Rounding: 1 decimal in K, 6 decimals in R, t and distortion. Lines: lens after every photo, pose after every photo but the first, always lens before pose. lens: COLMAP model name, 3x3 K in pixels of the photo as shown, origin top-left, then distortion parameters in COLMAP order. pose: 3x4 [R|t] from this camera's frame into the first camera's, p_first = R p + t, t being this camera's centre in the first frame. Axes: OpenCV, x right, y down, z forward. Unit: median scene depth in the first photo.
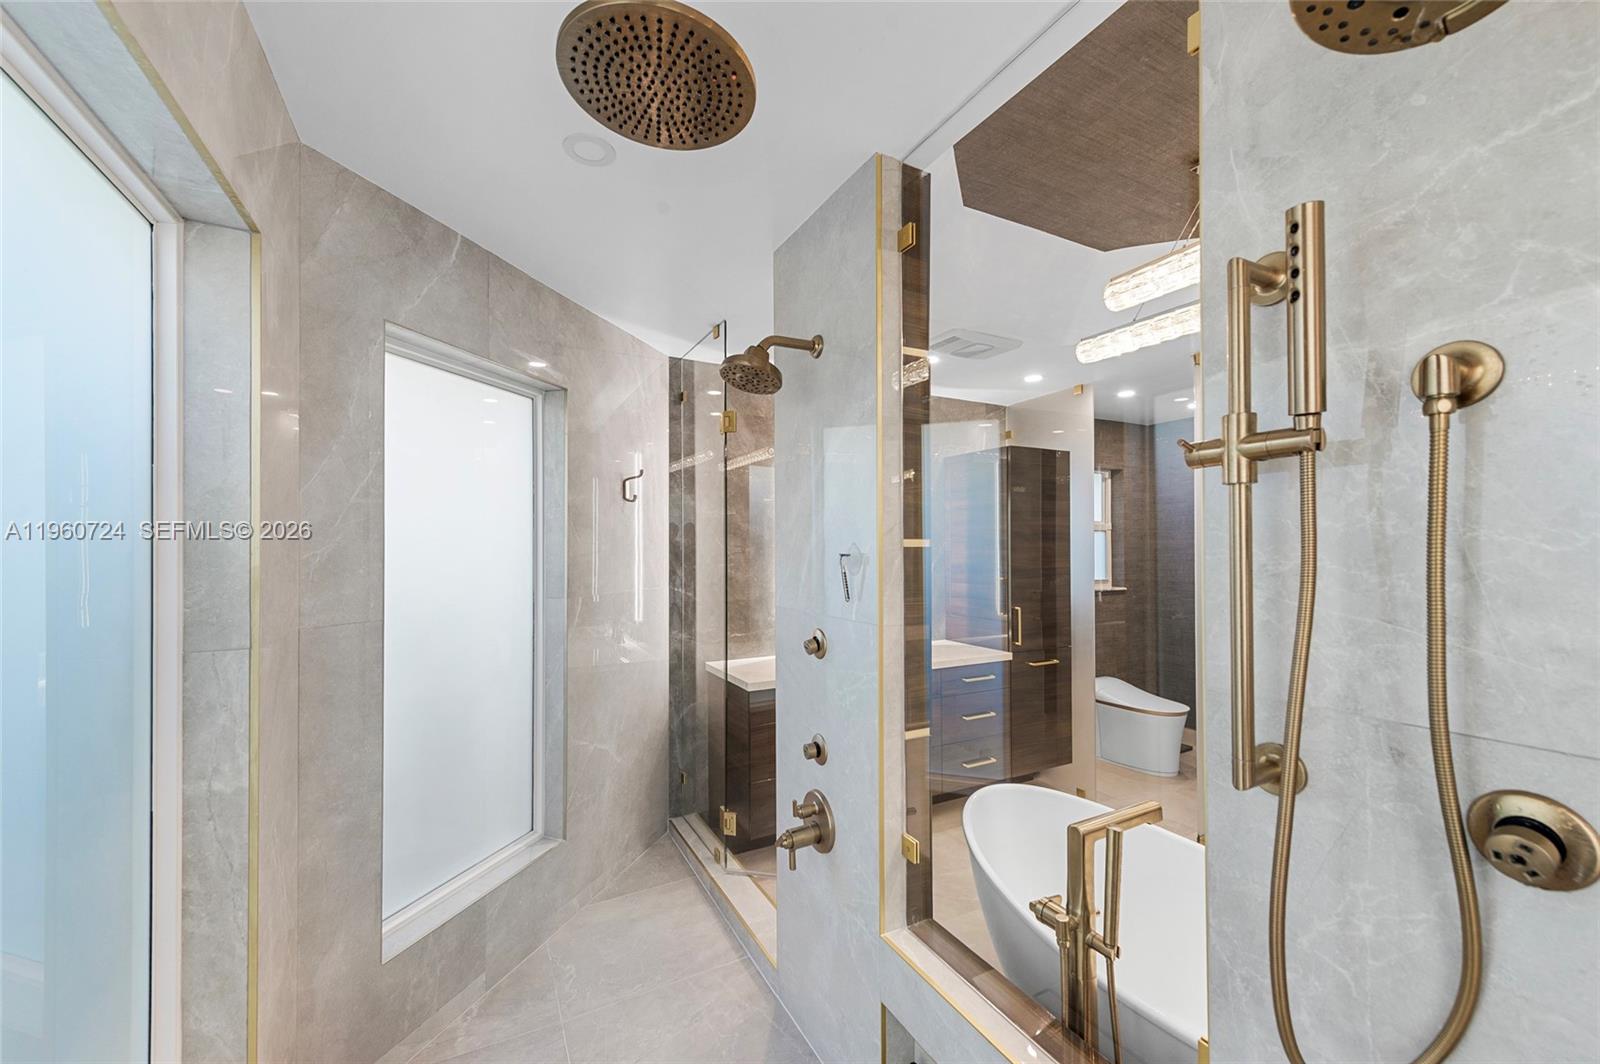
lens RADIAL K [[626.2, 0, 802.3], [0, 626.2, 536.4], [0, 0, 1]] dist [0.009012, -0.002123]
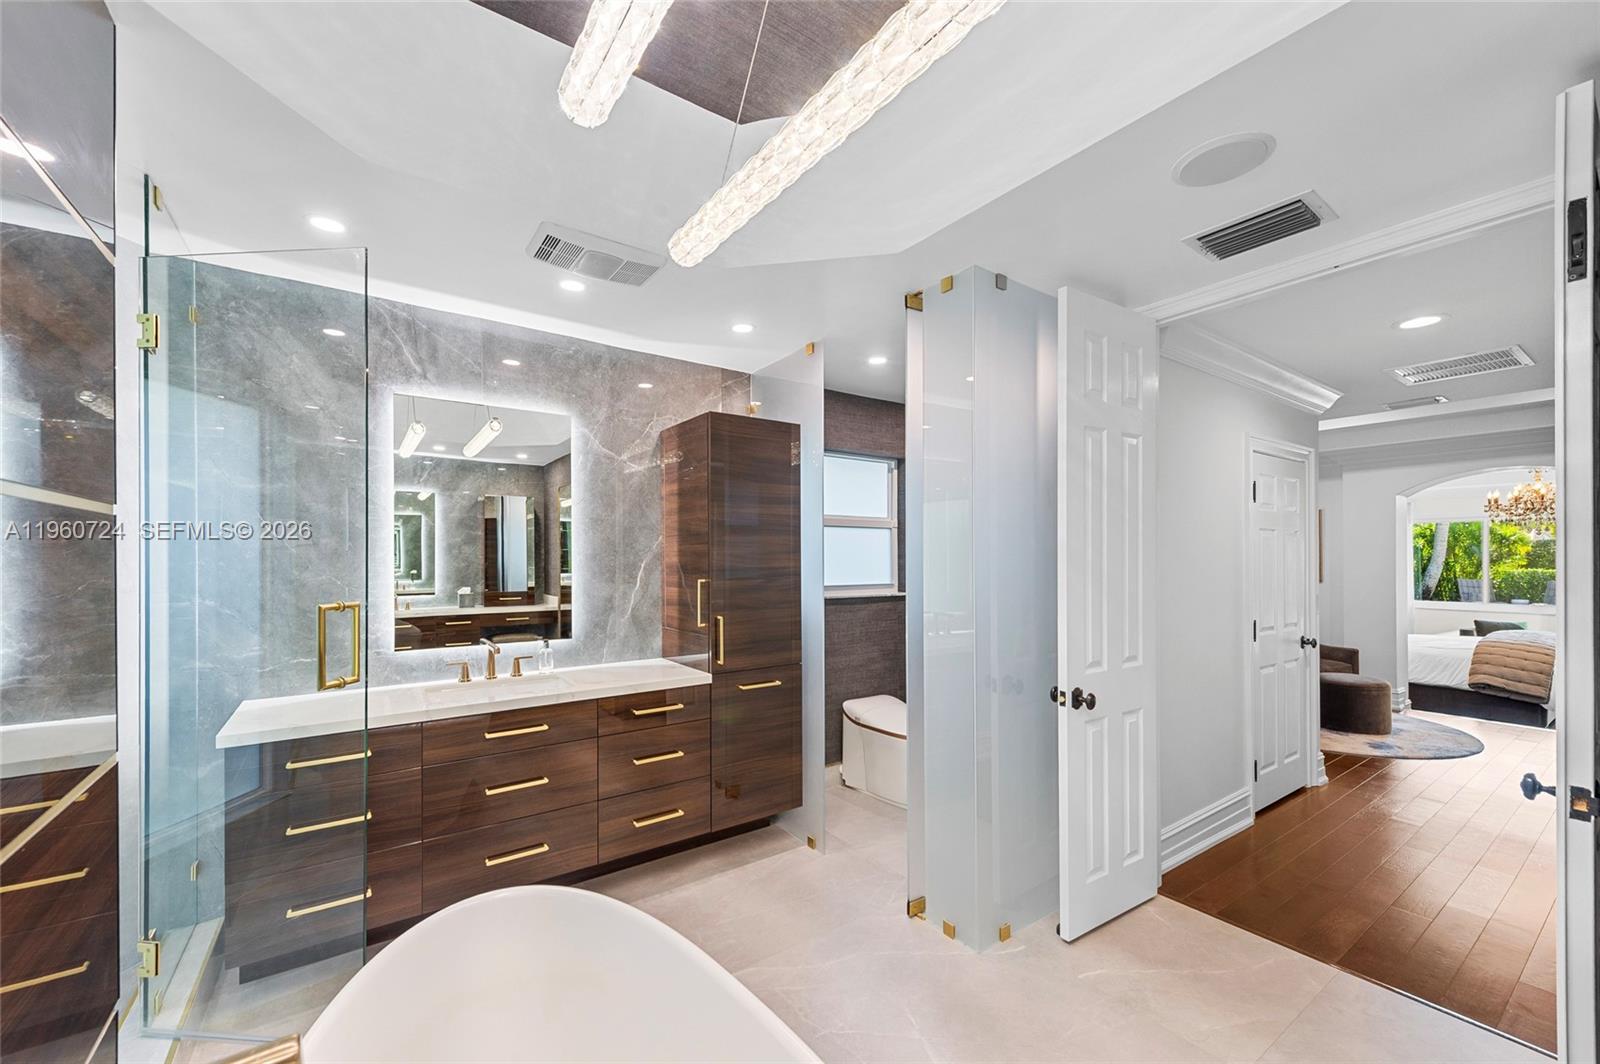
lens RADIAL K [[626.2, 0, 793.4], [0, 626.2, 547.8], [0, 0, 1]] dist [0.009012, -0.002123]
pose [[0.992362, 0.003637, 0.123309, 0.315524], [-0.003992, 0.999989, 0.002630, 0.022115], [-0.123298, -0.003102, 0.992365, 0.190382]]
